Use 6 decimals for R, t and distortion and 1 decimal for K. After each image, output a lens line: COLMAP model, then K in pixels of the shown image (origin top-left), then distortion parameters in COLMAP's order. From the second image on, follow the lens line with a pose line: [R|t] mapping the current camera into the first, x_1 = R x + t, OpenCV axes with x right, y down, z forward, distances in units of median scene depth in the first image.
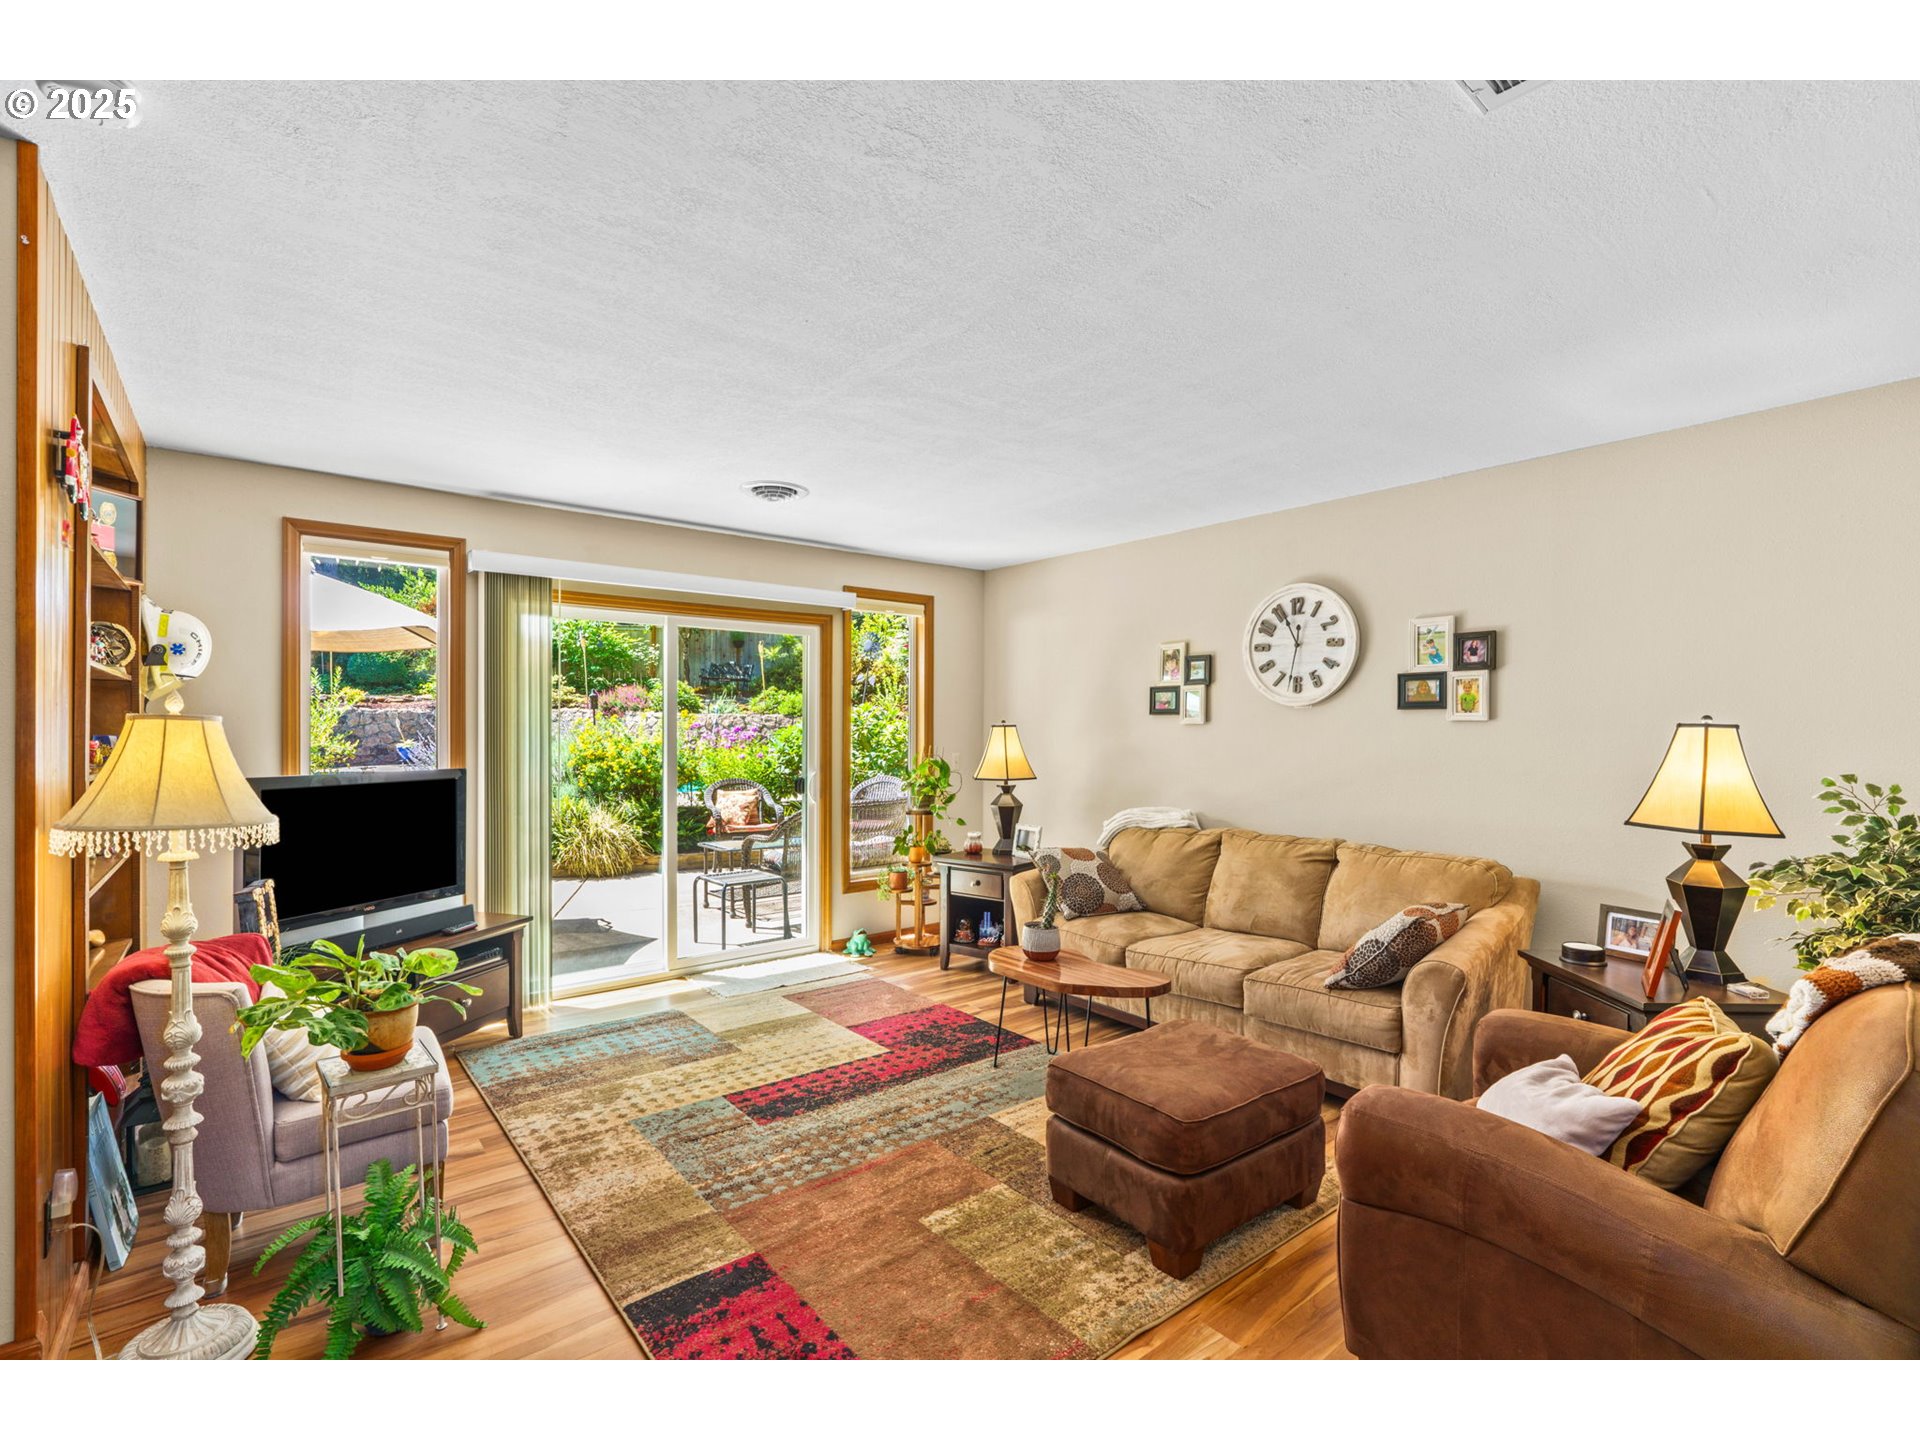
lens RADIAL K [[961.4, 0, 962.1], [0, 961.4, 713.2], [0, 0, 1]] dist [-0.008330, -0.000479]
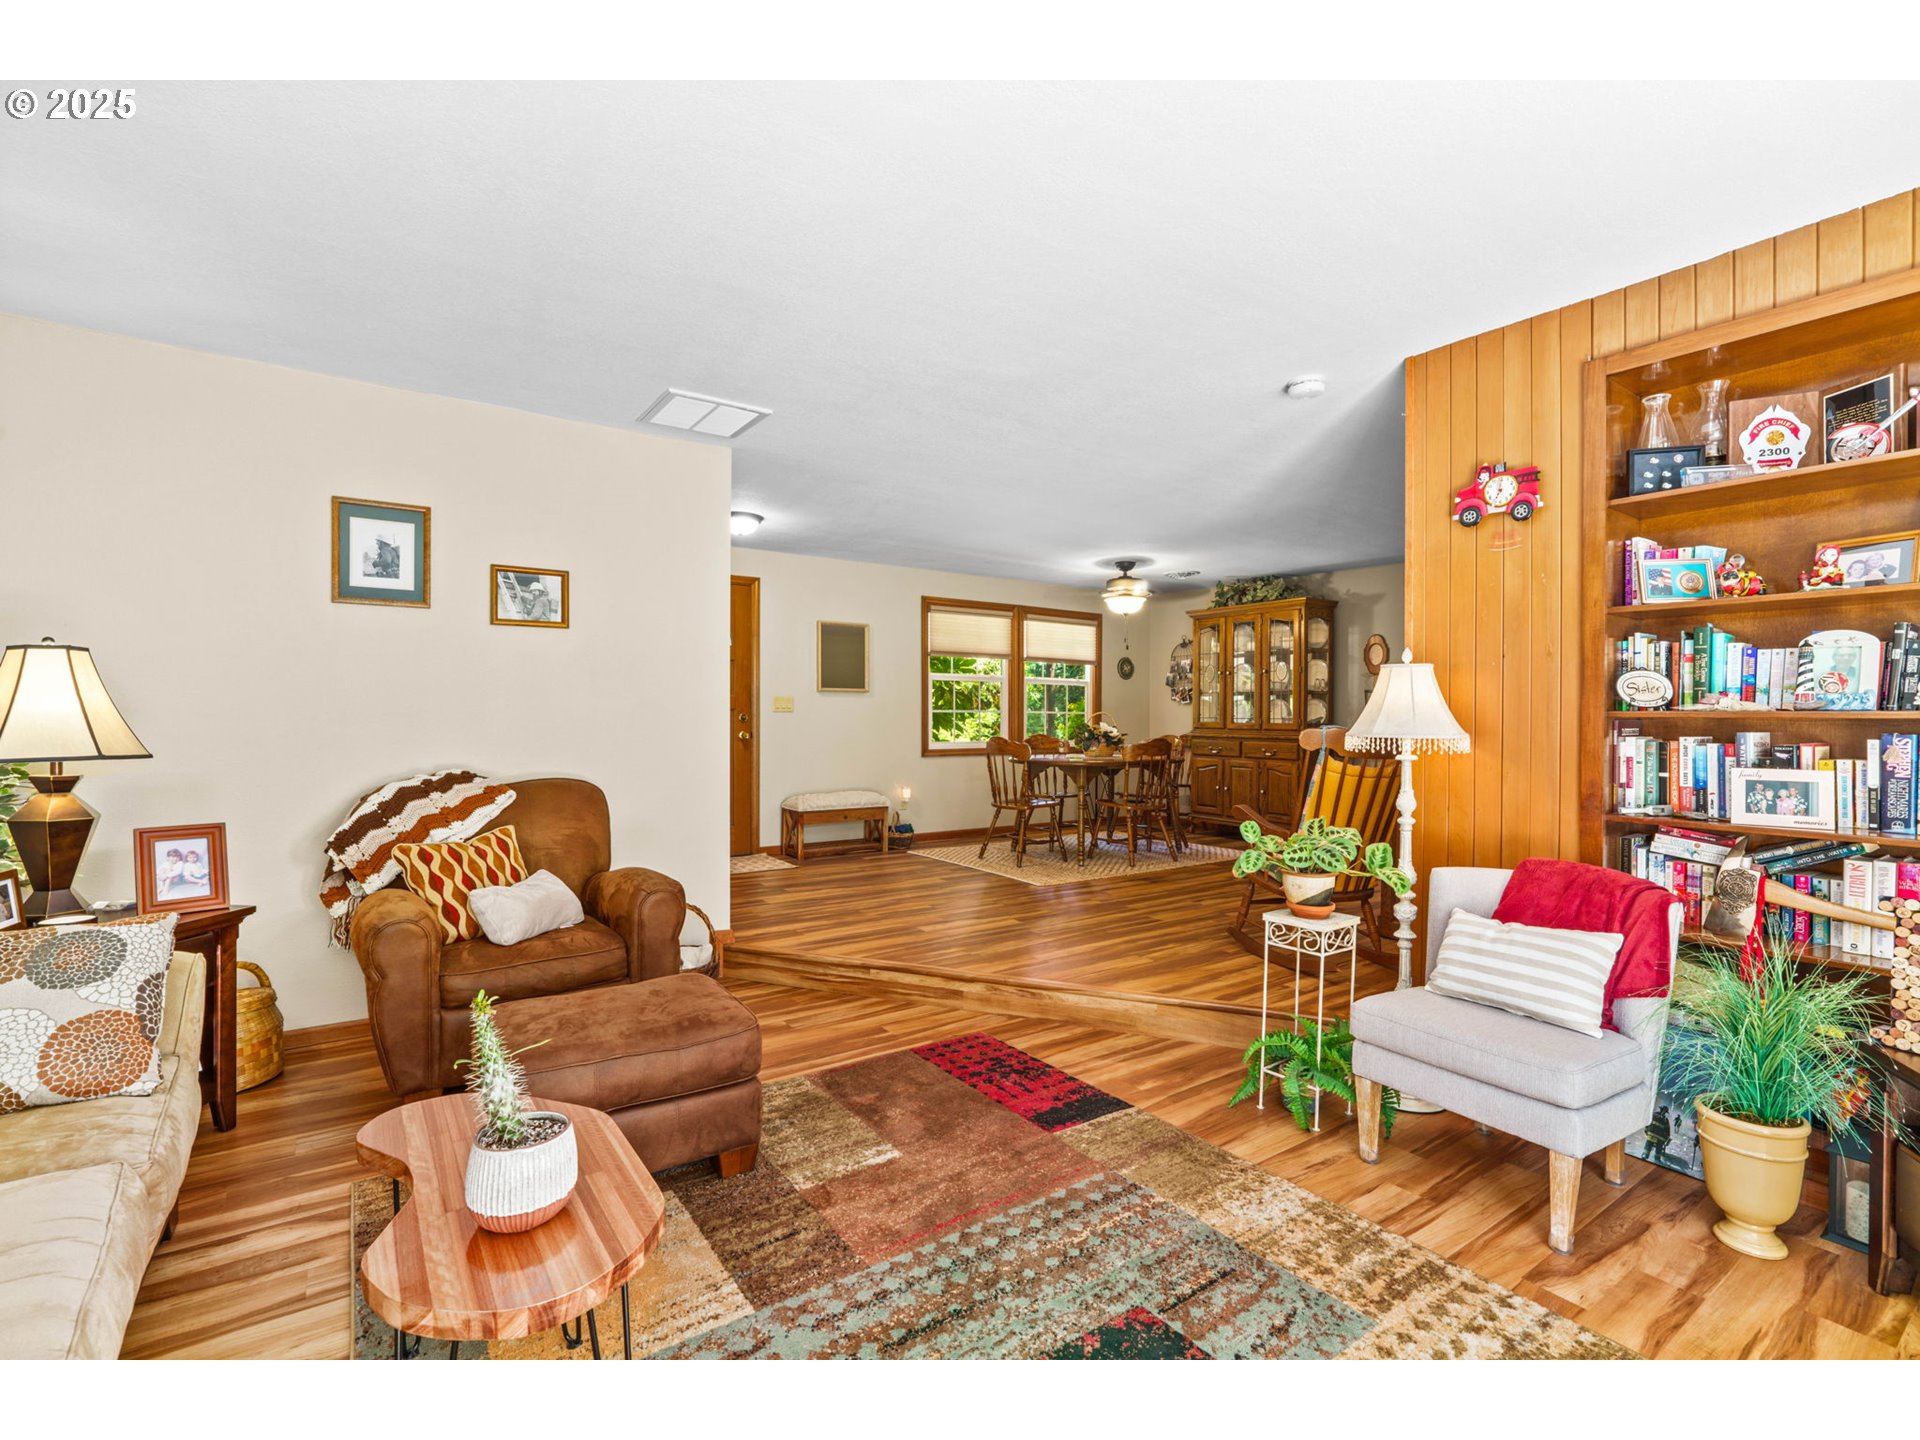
lens RADIAL K [[889.4, 0, 969.0], [0, 889.4, 735.4], [0, 0, 1]] dist [-0.008513, 0.000627]
pose [[-0.998572, -0.008177, 0.052796, -0.156322], [-0.008057, 0.999964, 0.002503, 0.088613], [-0.052815, 0.002074, -0.998602, 1.885153]]
